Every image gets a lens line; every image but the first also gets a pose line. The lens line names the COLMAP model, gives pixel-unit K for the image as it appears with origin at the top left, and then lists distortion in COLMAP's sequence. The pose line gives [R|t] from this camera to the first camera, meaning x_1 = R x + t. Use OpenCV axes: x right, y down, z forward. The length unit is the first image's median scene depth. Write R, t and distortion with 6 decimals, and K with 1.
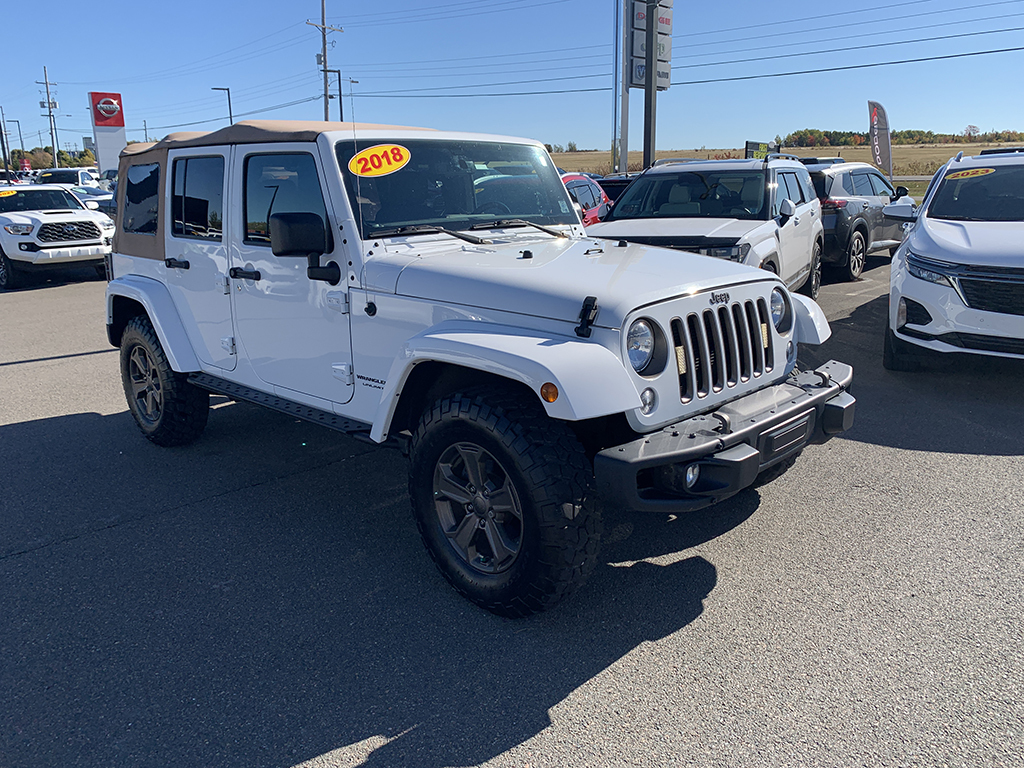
lens RADIAL K [[790.7, 0, 502.5], [0, 790.7, 384.8], [0, 0, 1]] dist [0.024626, -0.019982]
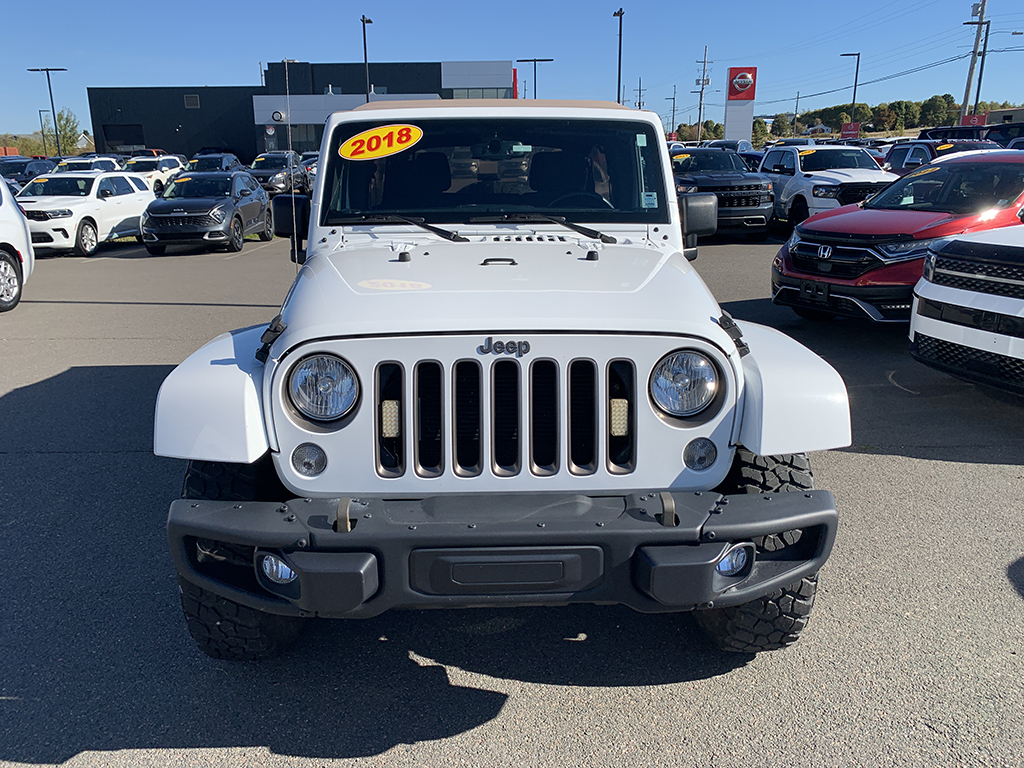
lens RADIAL K [[790.7, 0, 483.3], [0, 790.7, 381.1], [0, 0, 1]] dist [0.024626, -0.019982]
pose [[0.711440, 0.201084, -0.673363, 0.626896], [-0.181124, 0.978283, 0.100775, -0.125989], [0.679004, 0.050267, 0.732411, 0.419438]]
